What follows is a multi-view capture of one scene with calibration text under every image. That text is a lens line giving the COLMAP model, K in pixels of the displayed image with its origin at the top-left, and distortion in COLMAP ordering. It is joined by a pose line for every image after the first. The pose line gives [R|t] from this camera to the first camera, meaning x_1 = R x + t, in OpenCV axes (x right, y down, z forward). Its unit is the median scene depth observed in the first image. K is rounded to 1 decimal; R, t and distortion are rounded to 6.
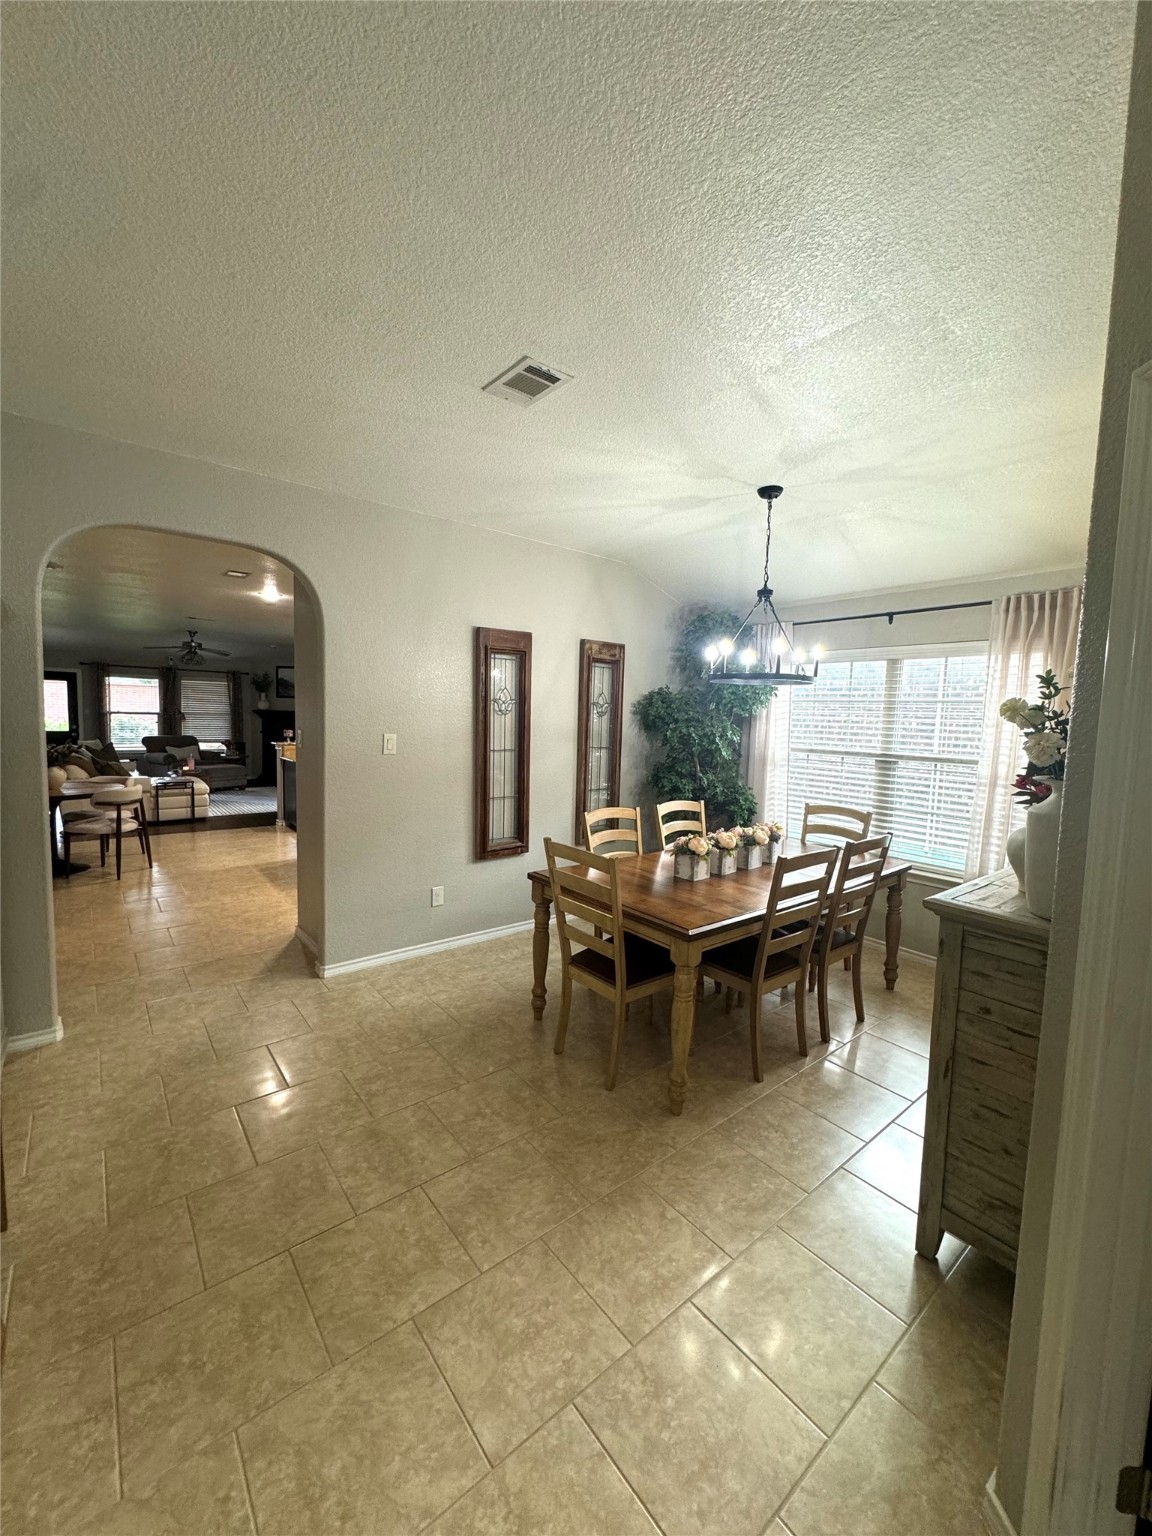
lens RADIAL K [[611.4, 0, 579.6], [0, 611.4, 769.6], [0, 0, 1]] dist [-0.000605, 0.000011]
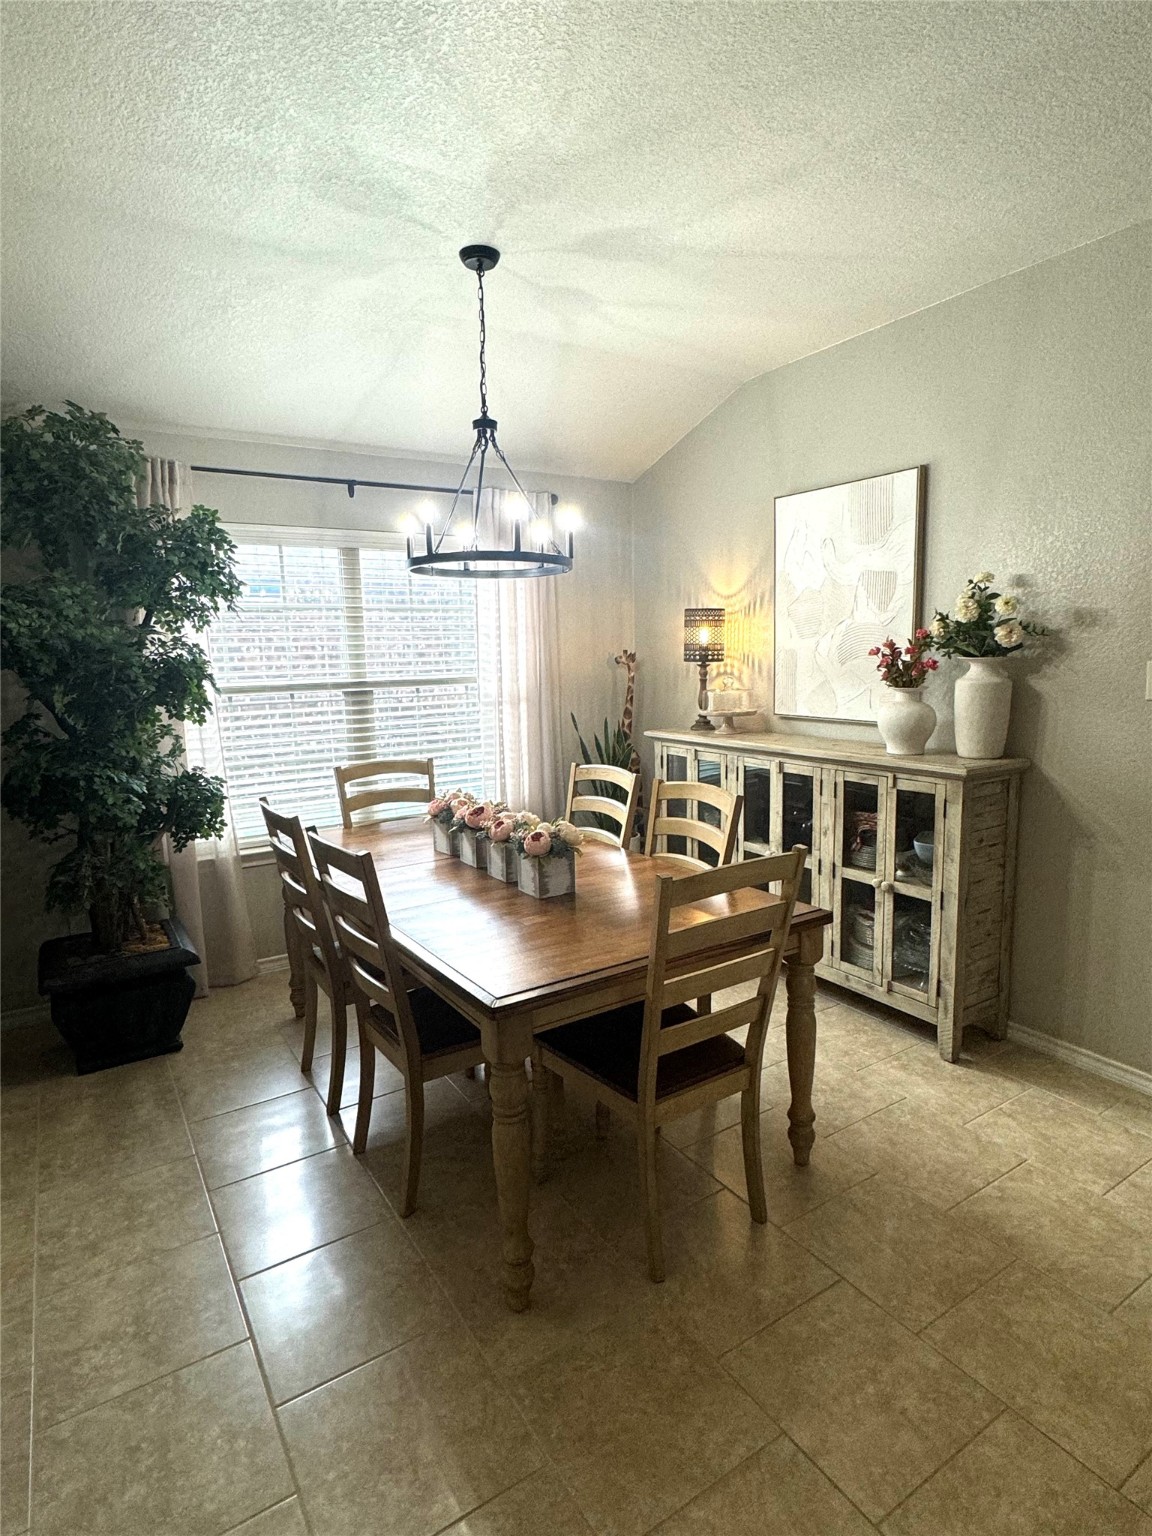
lens RADIAL K [[824.0, 0, 587.5], [0, 824.0, 767.5], [0, 0, 1]] dist [-0.003448, 0.001237]
pose [[0.103082, -0.169532, 0.980119, -0.396015], [0.111855, 0.981094, 0.157937, -0.045368], [-0.988364, 0.093351, 0.120096, 0.573824]]
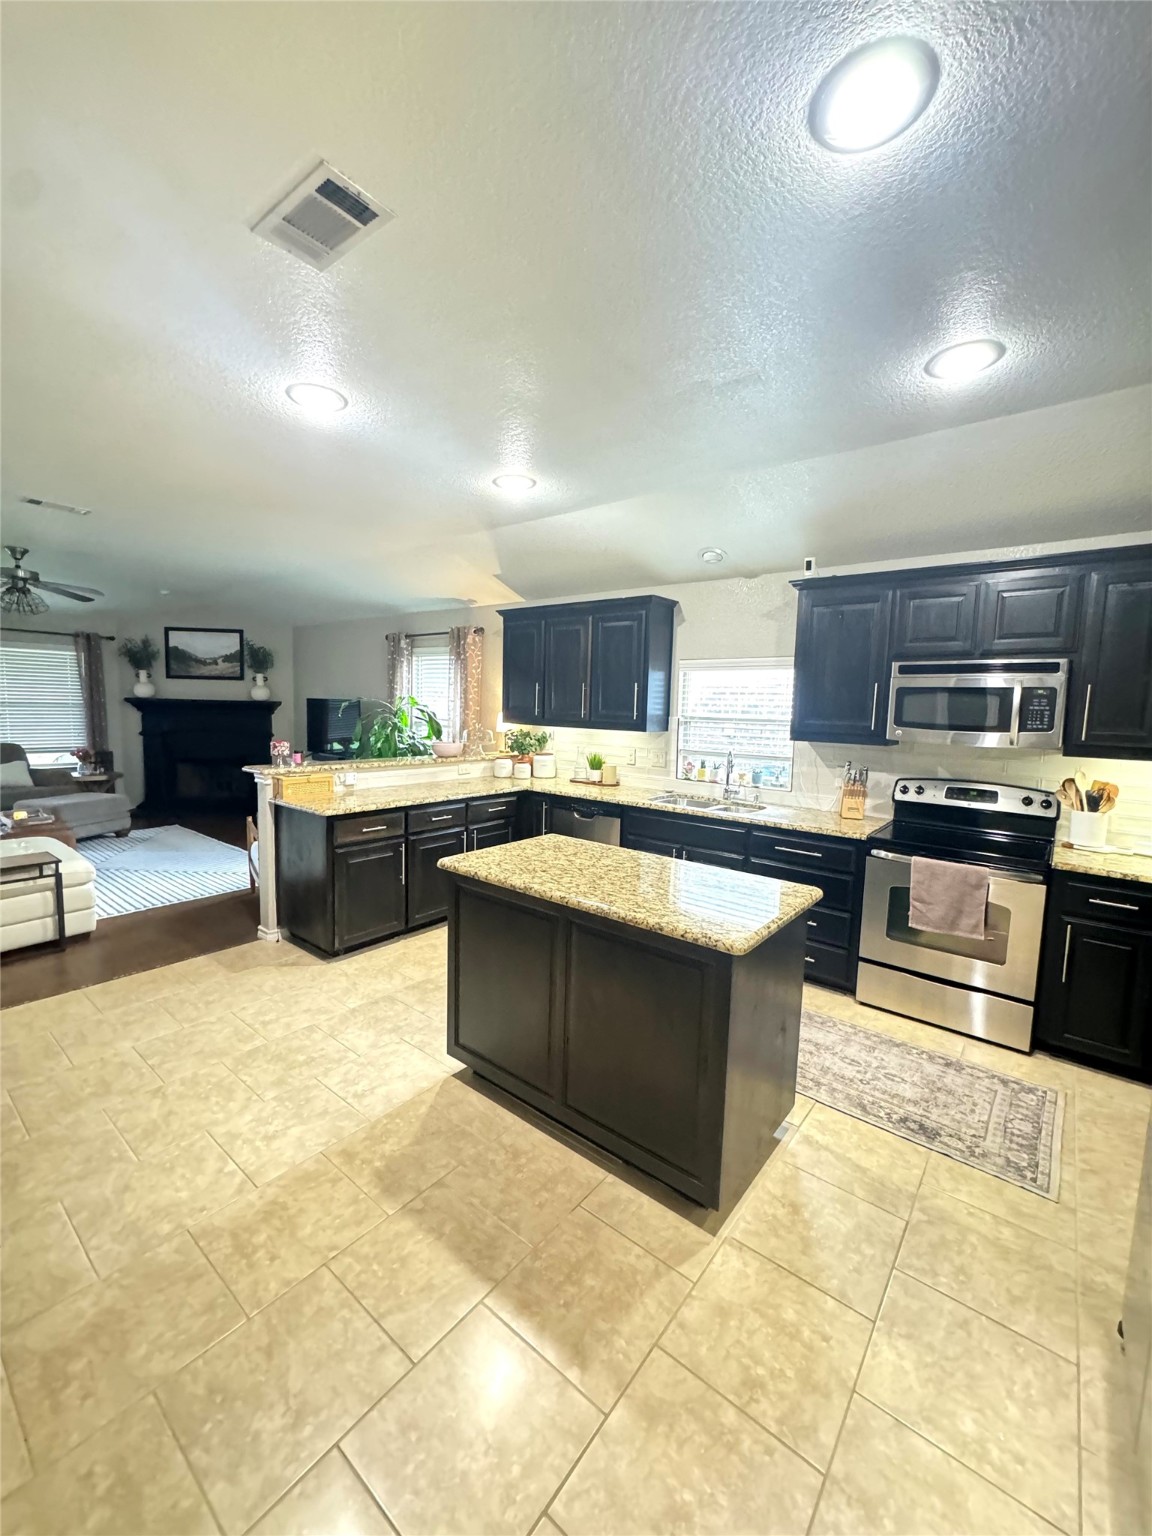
lens RADIAL K [[611.4, 0, 585.8], [0, 611.4, 766.9], [0, 0, 1]] dist [-0.000605, 0.000011]
pose [[0.974717, -0.030759, 0.221315, -0.614878], [0.025315, 0.999304, 0.027394, -0.093667], [-0.222004, -0.021099, 0.974818, 0.830598]]
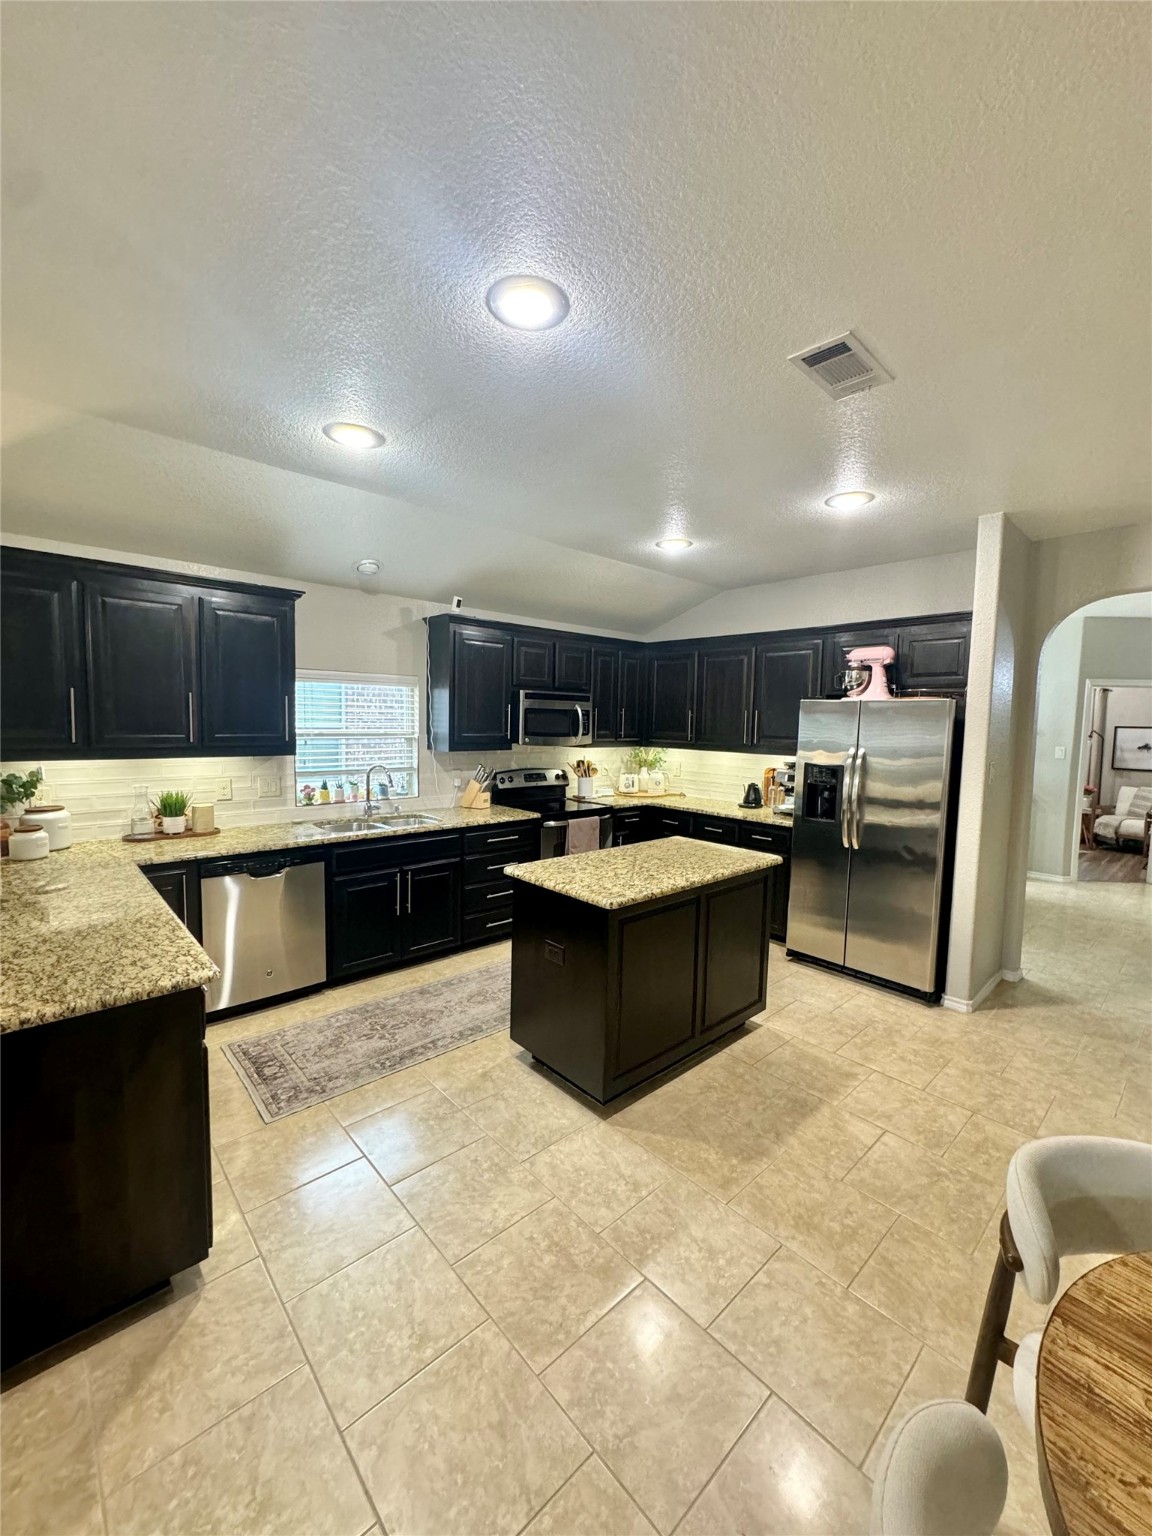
lens RADIAL K [[611.4, 0, 573.3], [0, 611.4, 767.1], [0, 0, 1]] dist [-0.000605, 0.000011]
pose [[-0.059442, -0.114567, 0.991636, -1.142719], [0.062877, 0.990990, 0.118261, -0.179685], [-0.996250, 0.069380, -0.051703, 1.457659]]
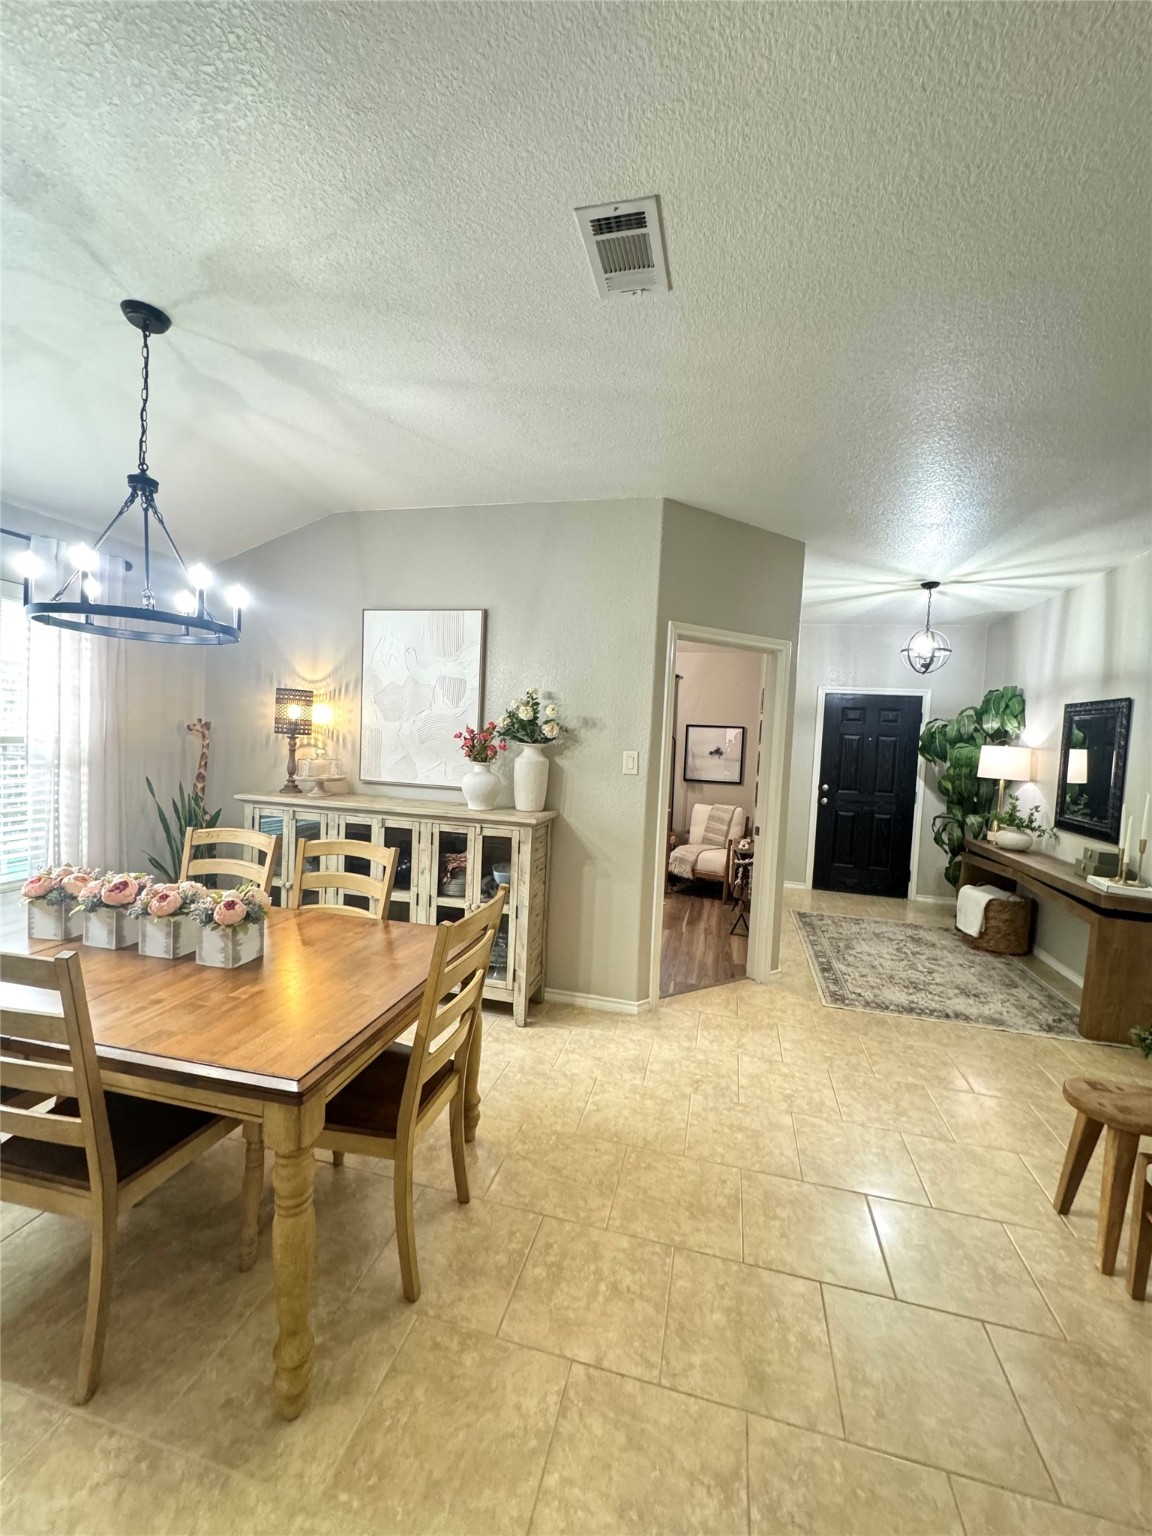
lens RADIAL K [[611.4, 0, 584.3], [0, 611.4, 766.1], [0, 0, 1]] dist [-0.000605, 0.000011]
pose [[-0.606187, -0.094597, 0.789677, -0.324795], [0.007815, 0.992145, 0.124850, -0.056213], [-0.795284, 0.081853, -0.600686, 0.718533]]
